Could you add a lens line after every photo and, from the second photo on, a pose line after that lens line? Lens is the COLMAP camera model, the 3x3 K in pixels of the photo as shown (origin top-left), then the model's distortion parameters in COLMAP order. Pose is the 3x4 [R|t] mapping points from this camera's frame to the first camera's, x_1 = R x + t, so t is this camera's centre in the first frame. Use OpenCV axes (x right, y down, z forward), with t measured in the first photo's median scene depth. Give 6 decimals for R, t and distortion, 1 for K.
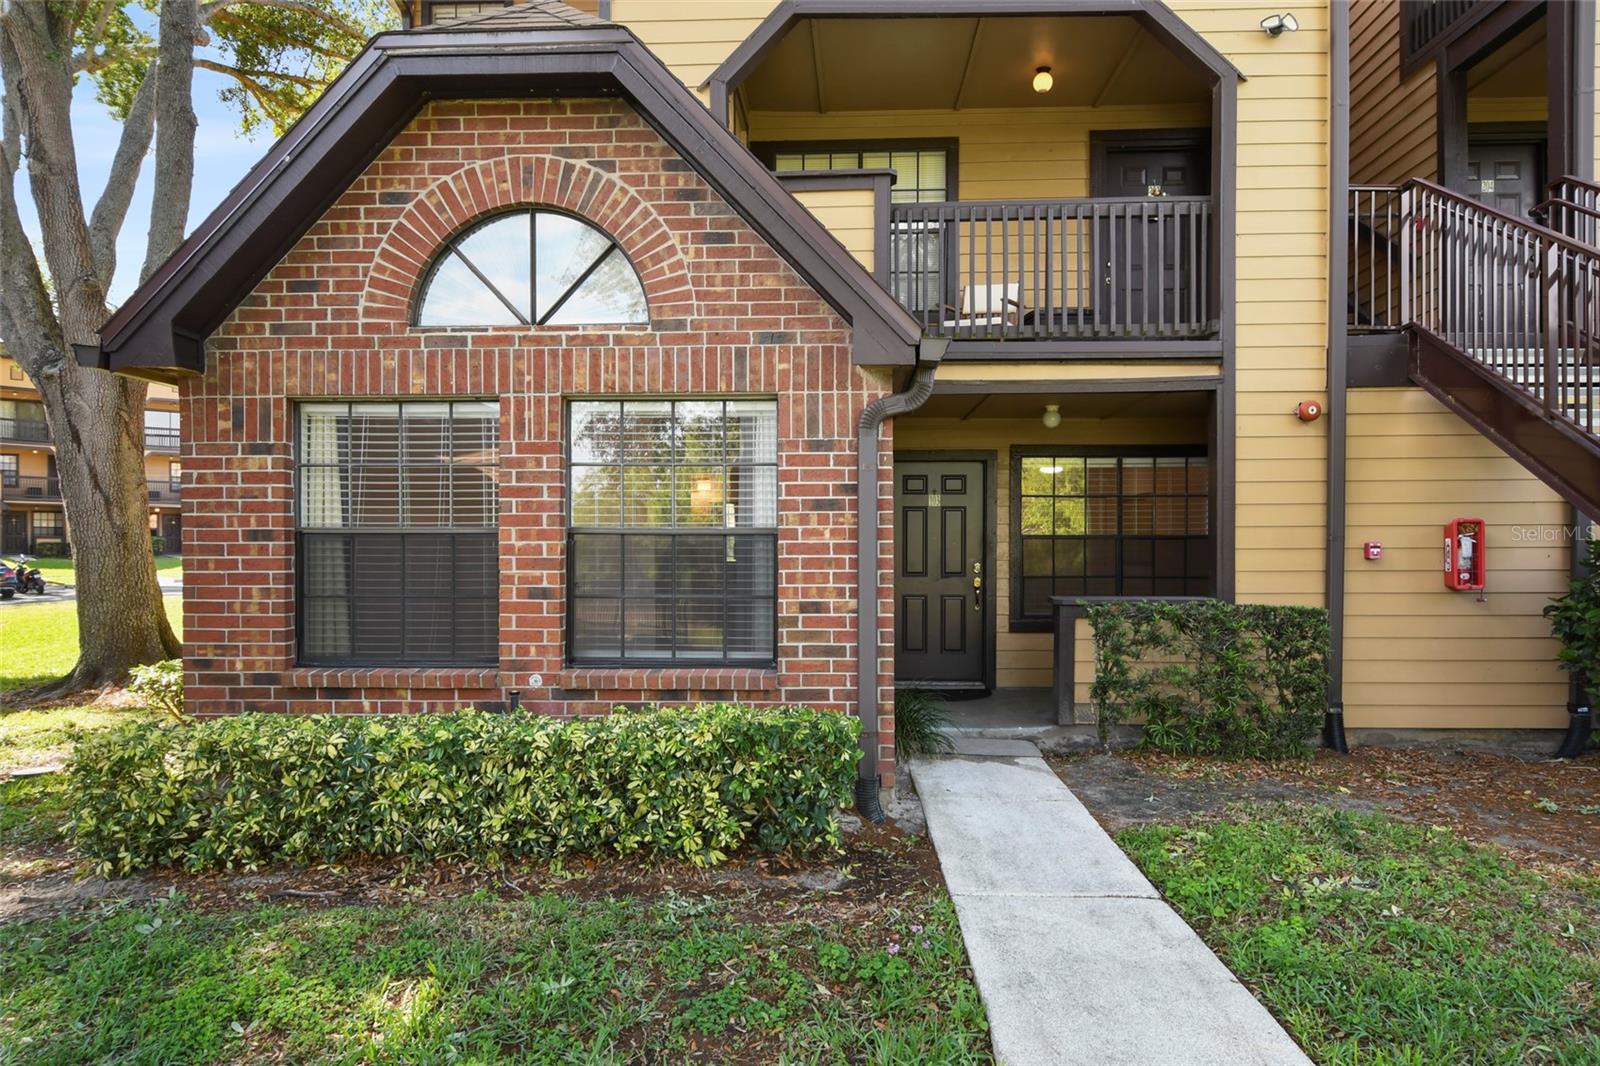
lens RADIAL K [[1039.6, 0, 816.7], [0, 1039.6, 557.5], [0, 0, 1]] dist [0.025668, -0.007686]
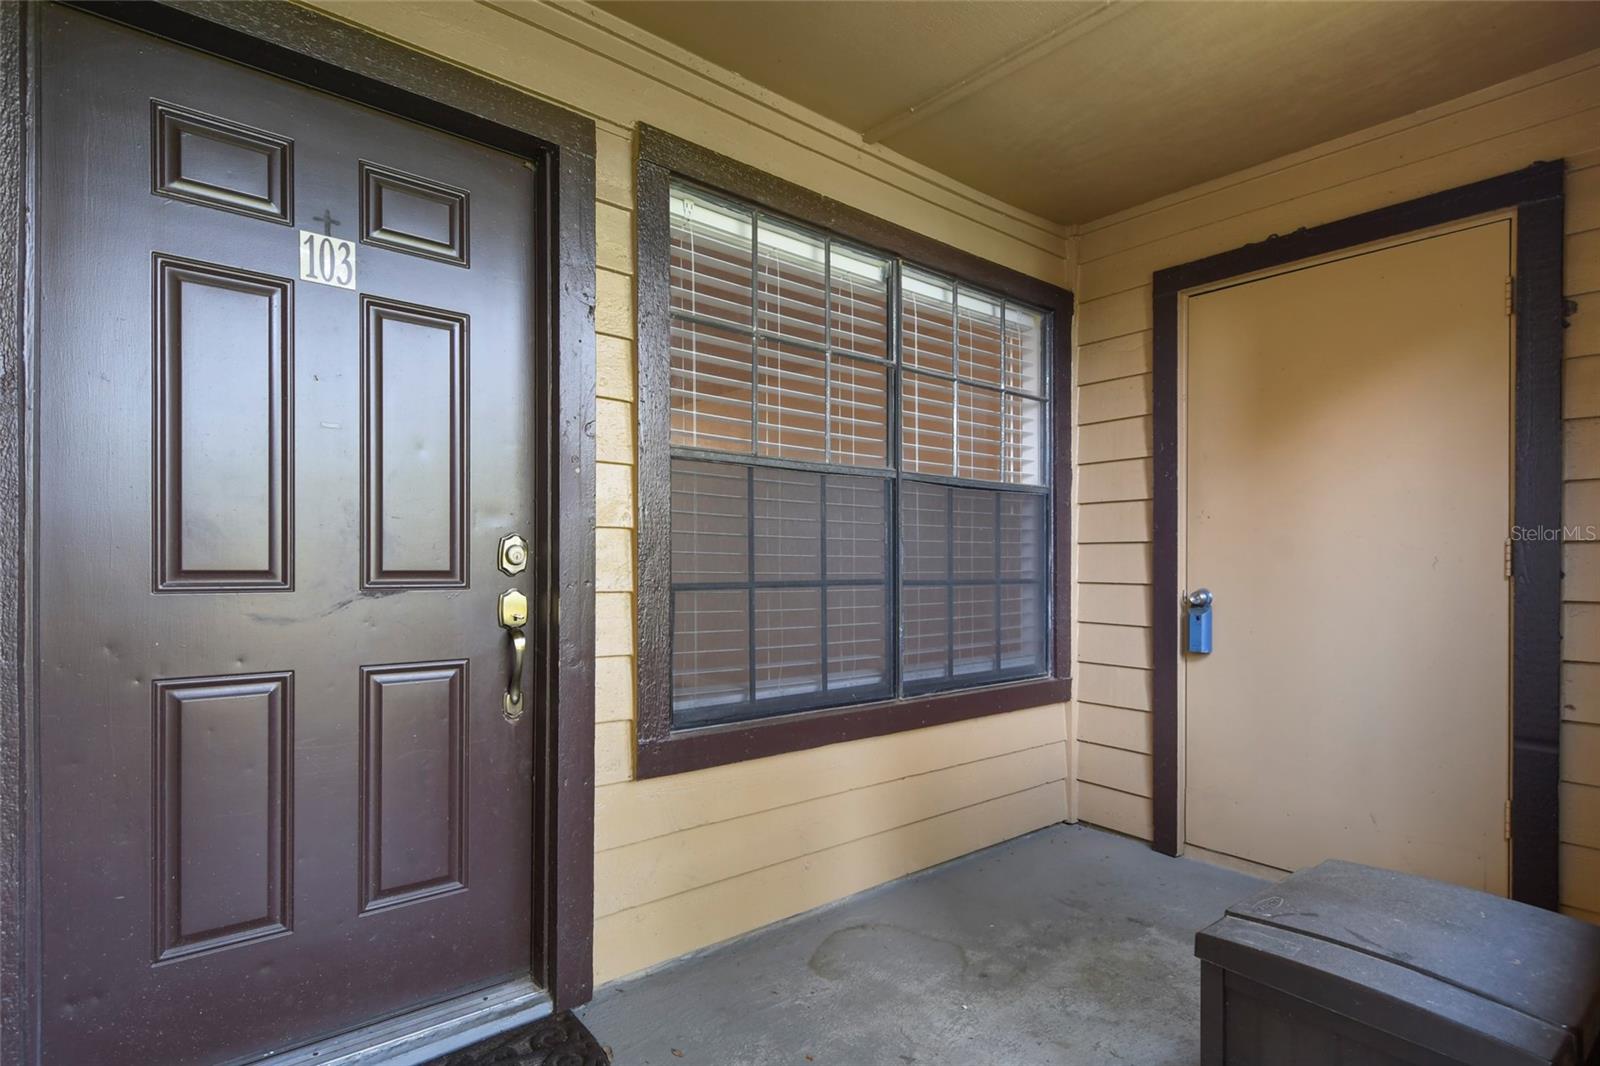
lens RADIAL K [[798.4, 0, 792.4], [0, 798.4, 562.1], [0, 0, 1]] dist [-0.000066, 0.000049]
pose [[0.753435, 0.005866, 0.657496, 0.124059], [-0.002122, 0.999977, -0.006489, 0.022322], [-0.657519, 0.003494, 0.753430, 1.358771]]
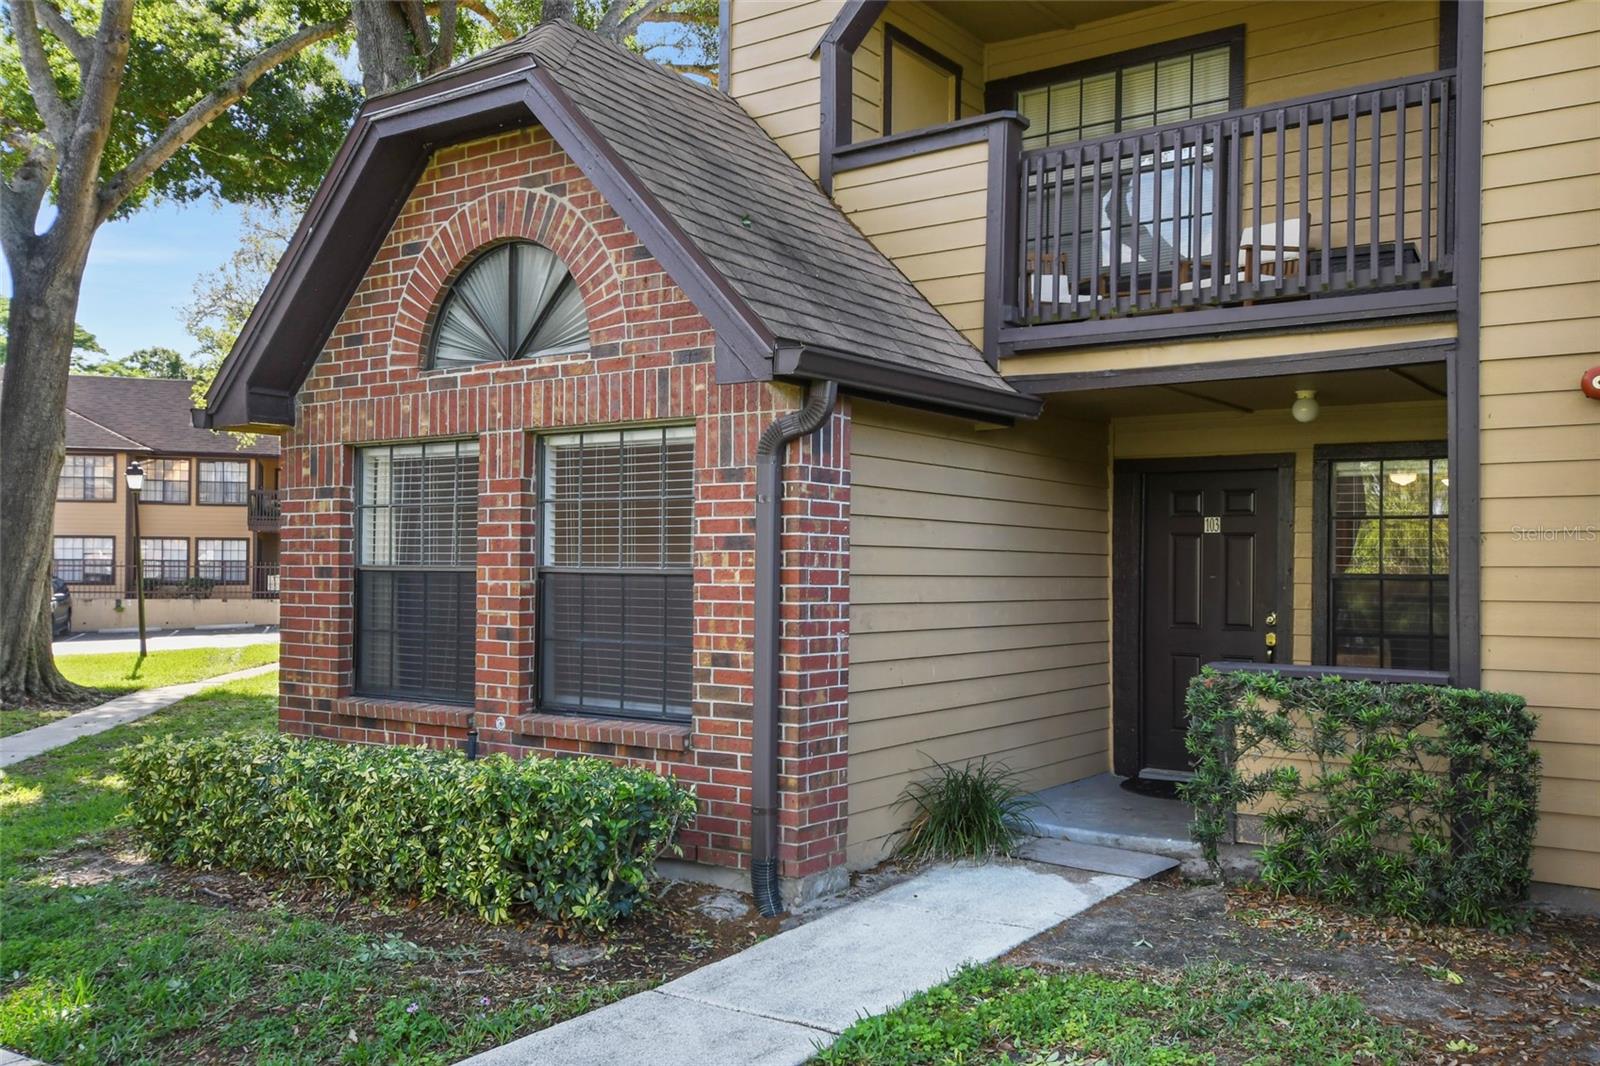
lens RADIAL K [[1366.2, 0, 801.4], [0, 1366.2, 564.7], [0, 0, 1]] dist [0.033686, -0.002715]
pose [[0.845931, 0.005327, -0.533266, 0.653597], [-0.014814, 0.999799, -0.013514, -0.017318], [0.533086, 0.019331, 0.845840, 0.059844]]
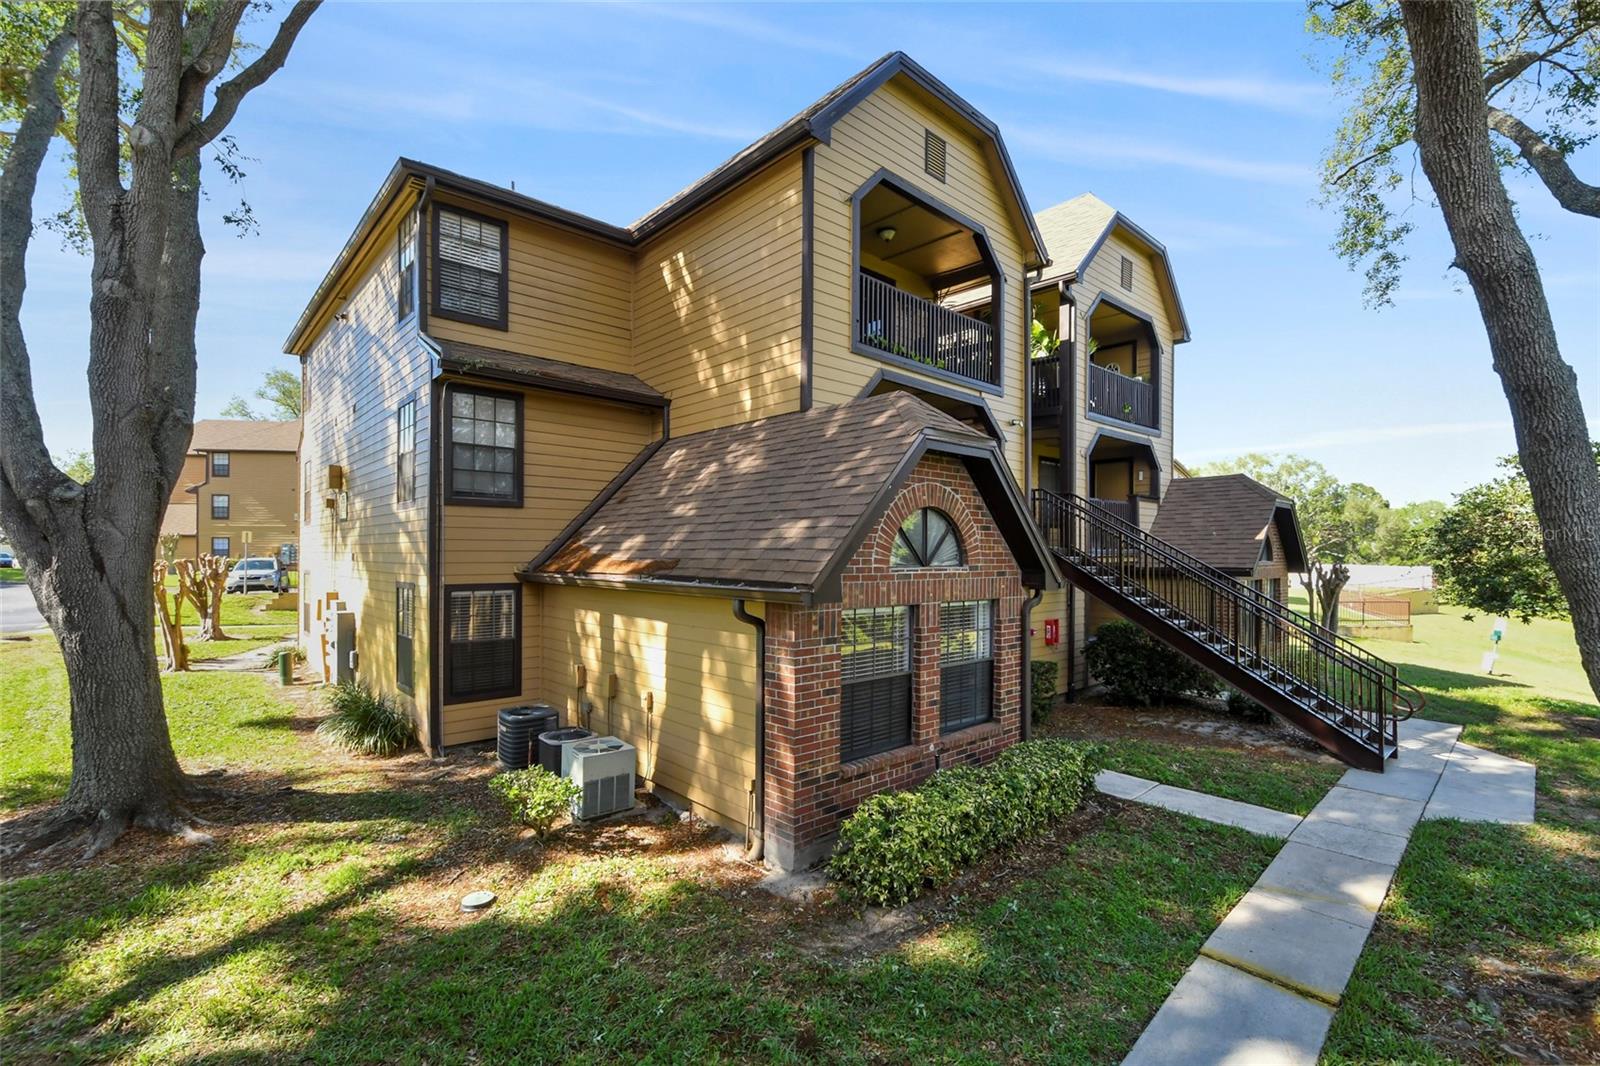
lens RADIAL K [[706.8, 0, 801.1], [0, 706.8, 550.1], [0, 0, 1]] dist [-0.000900, -0.000142]
pose [[0.709296, 0.007059, 0.704875, -1.391066], [-0.001681, 0.999964, -0.008323, -0.244154], [-0.704909, 0.004719, 0.709282, 0.222402]]
